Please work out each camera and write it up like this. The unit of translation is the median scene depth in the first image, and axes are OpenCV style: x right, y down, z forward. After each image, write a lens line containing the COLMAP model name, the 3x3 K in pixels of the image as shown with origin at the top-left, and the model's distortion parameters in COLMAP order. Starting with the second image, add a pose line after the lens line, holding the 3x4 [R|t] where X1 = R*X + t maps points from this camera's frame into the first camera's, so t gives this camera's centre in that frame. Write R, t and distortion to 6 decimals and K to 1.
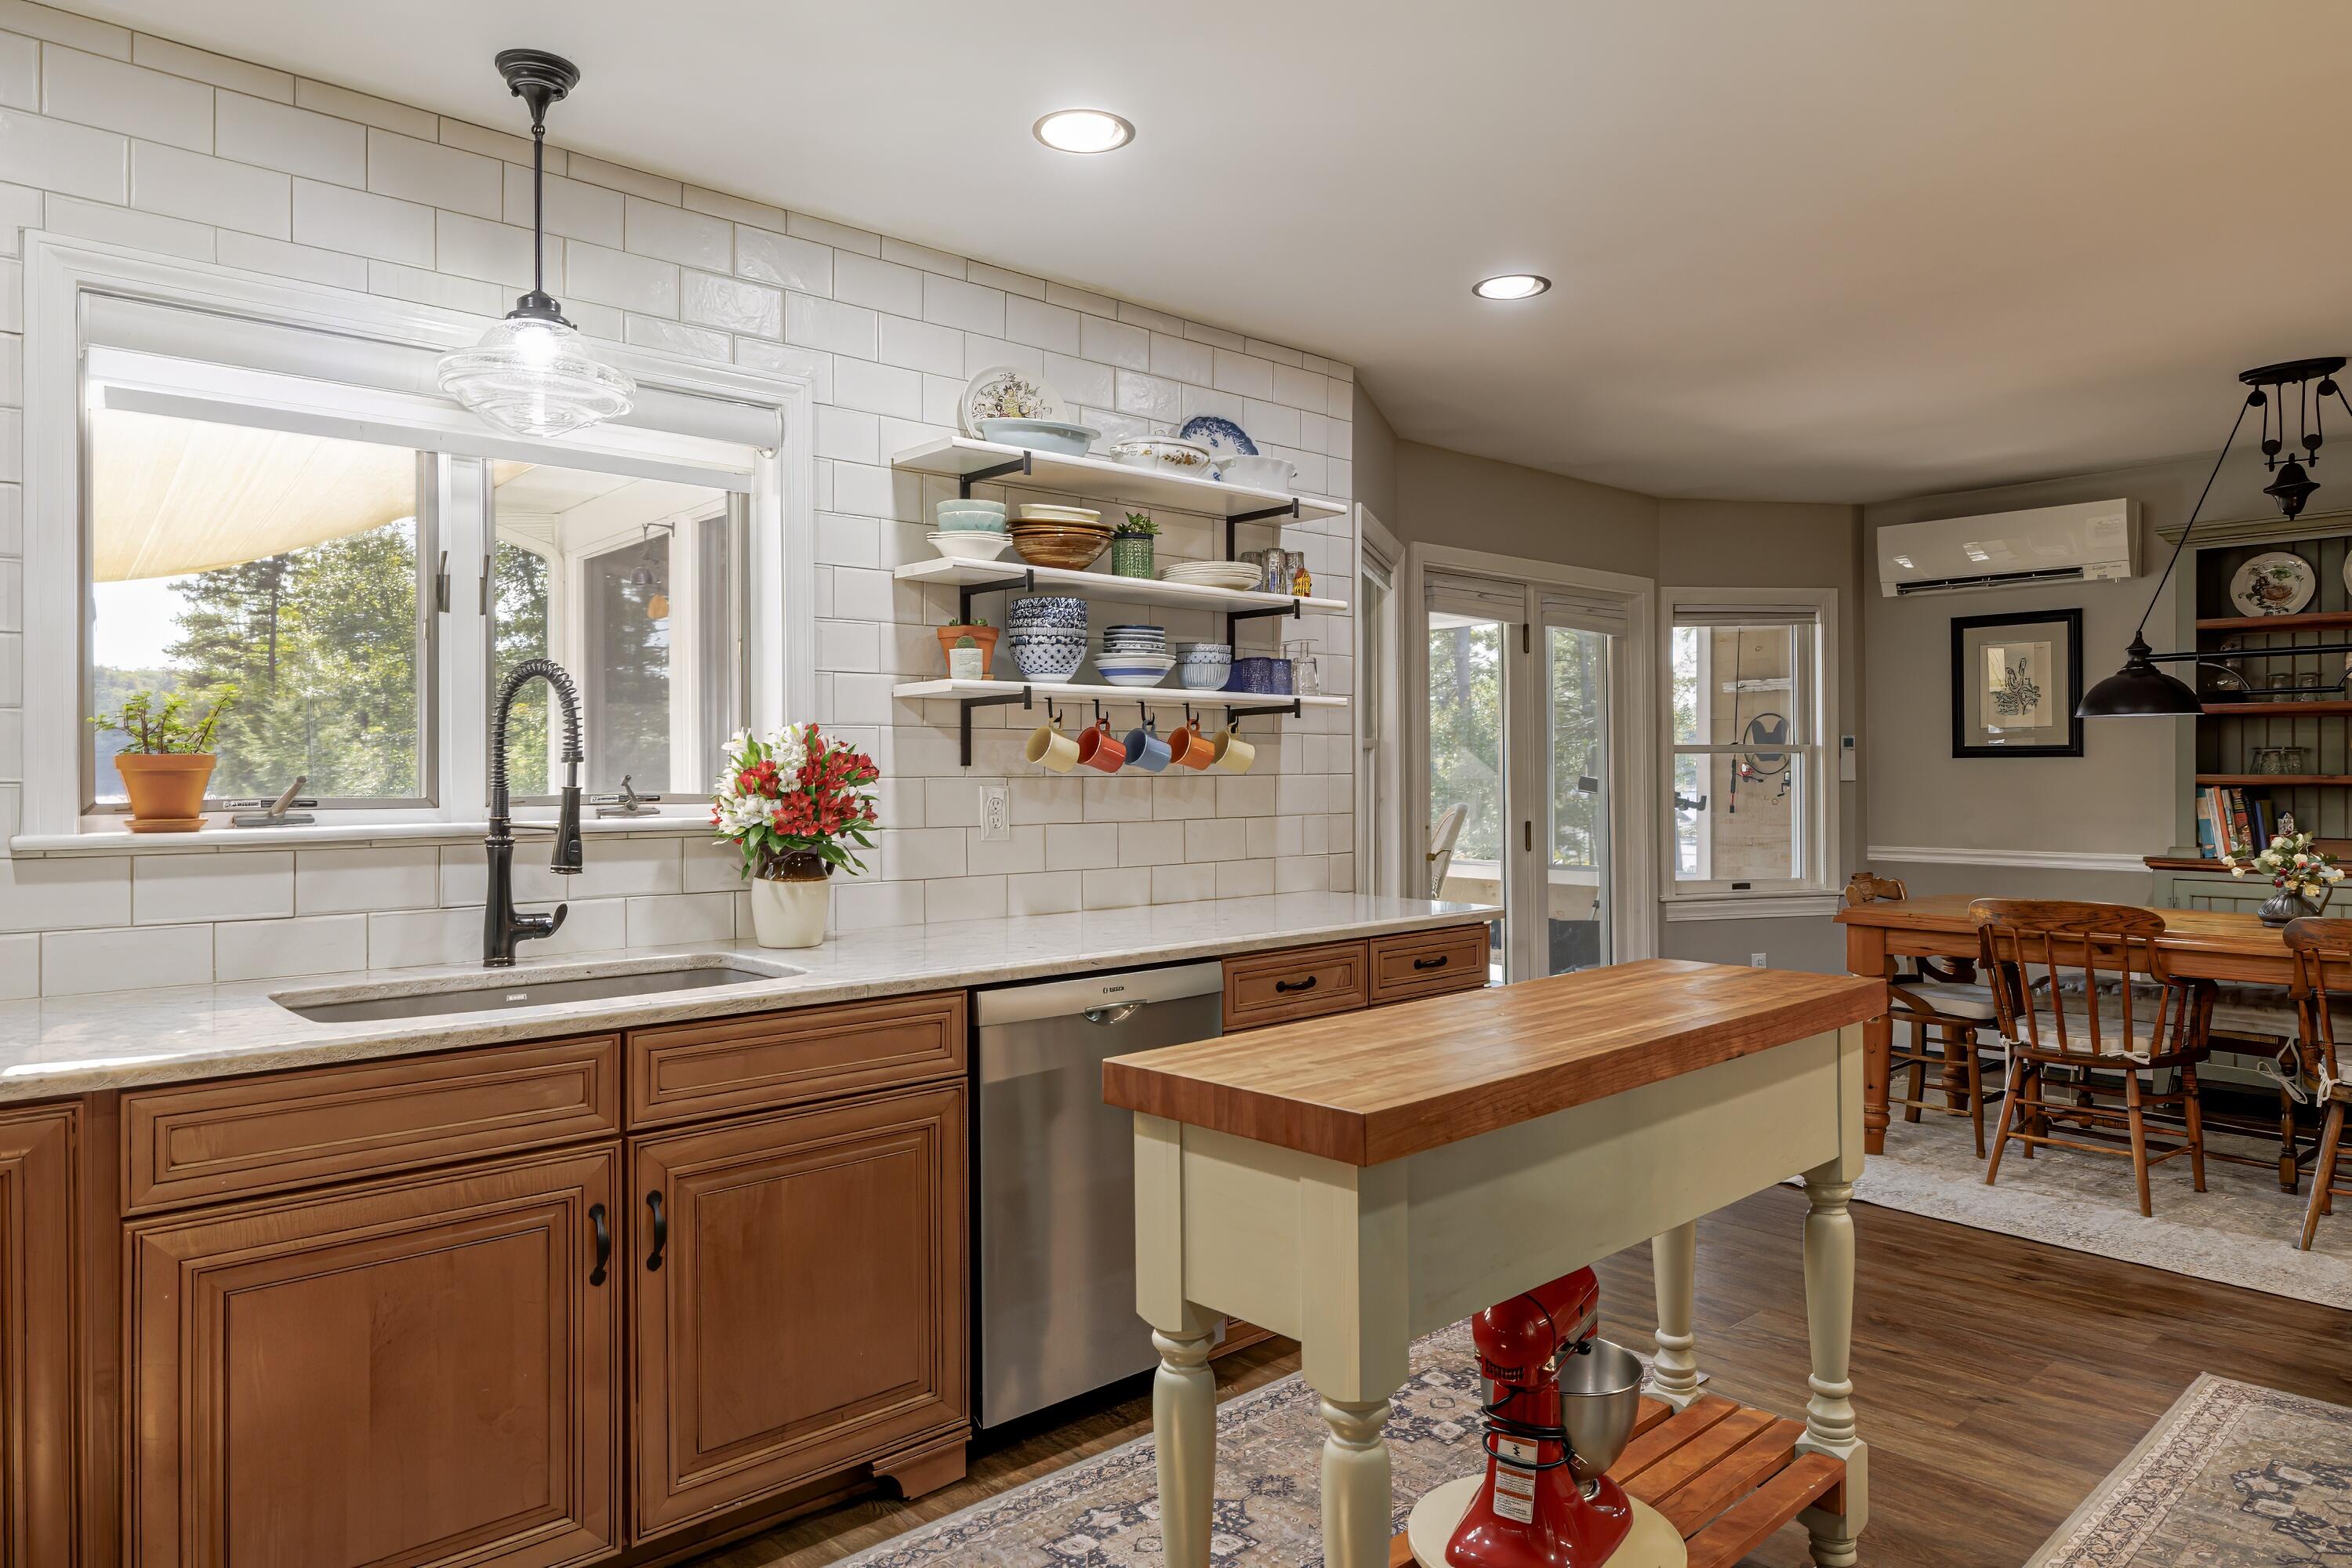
lens RADIAL K [[1460.3, 0, 1224.6], [0, 1460.3, 771.4], [0, 0, 1]] dist [0.020863, 0.001011]
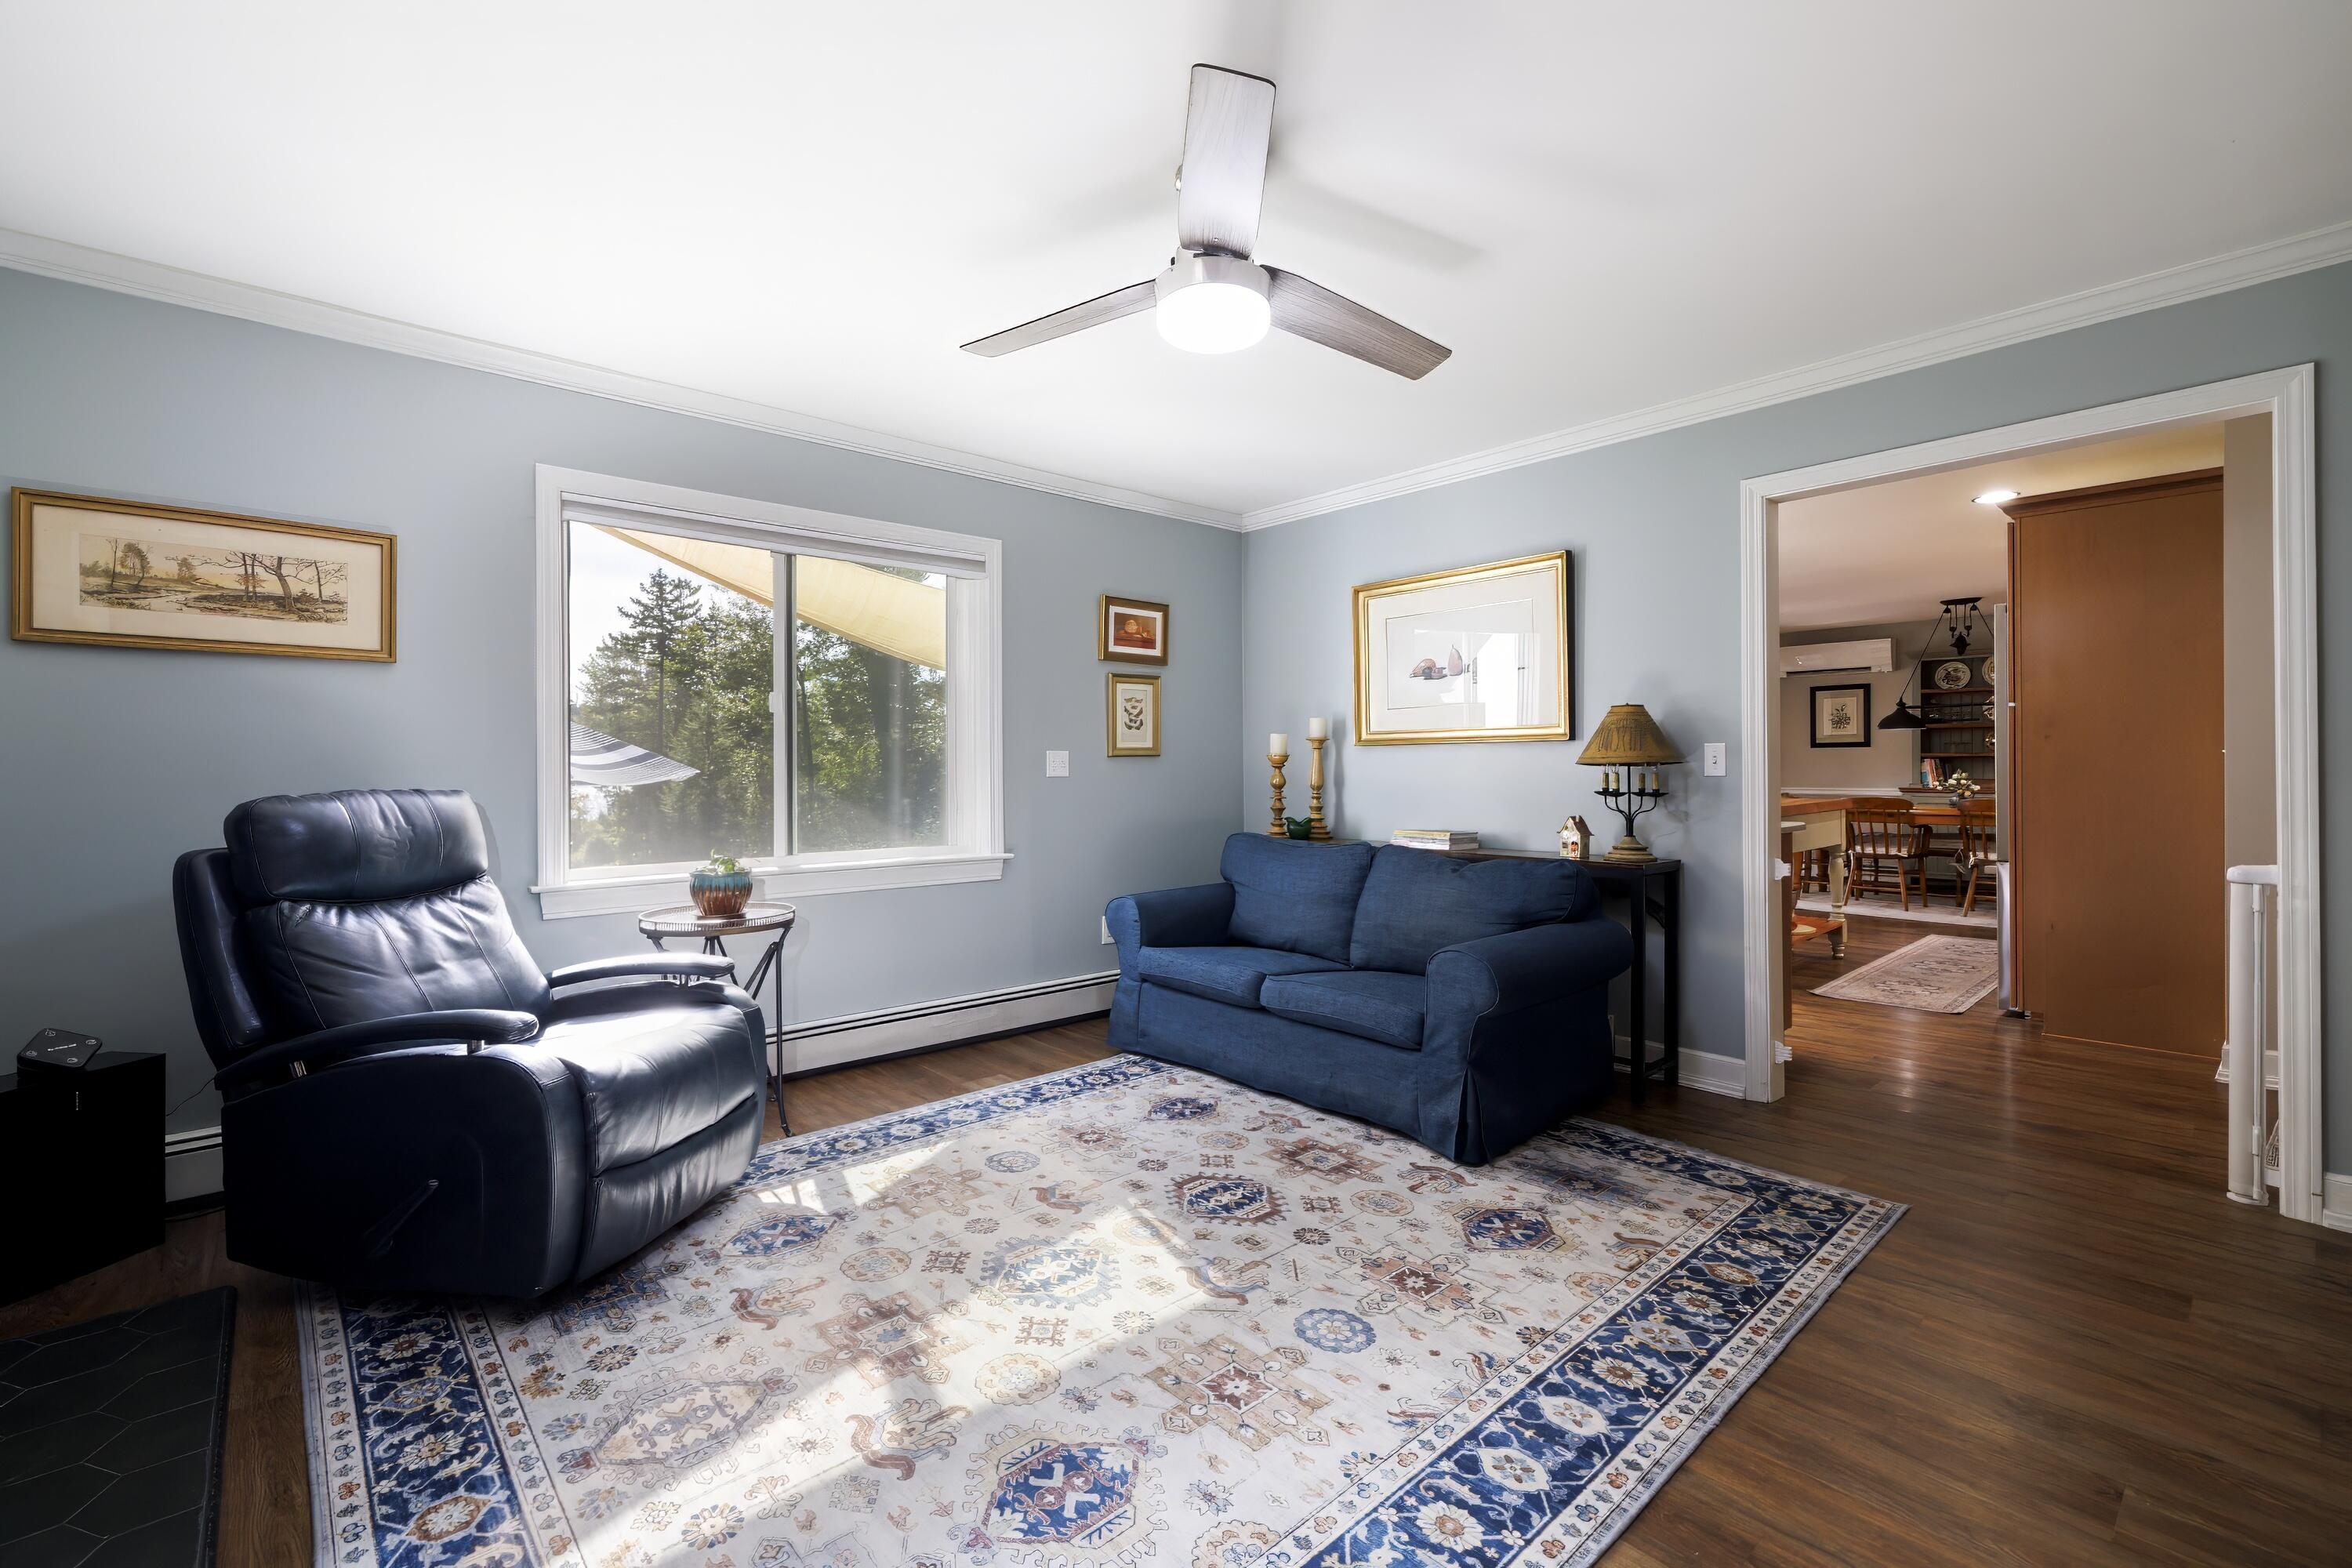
lens RADIAL K [[996.0, 0, 1182.3], [0, 996.0, 772.8], [0, 0, 1]] dist [0.004942, 0.000942]
pose [[0.999370, -0.002978, -0.035370, -0.509866], [0.003273, 0.999960, 0.008284, 0.016582], [0.035344, -0.008395, 0.999340, -0.704219]]
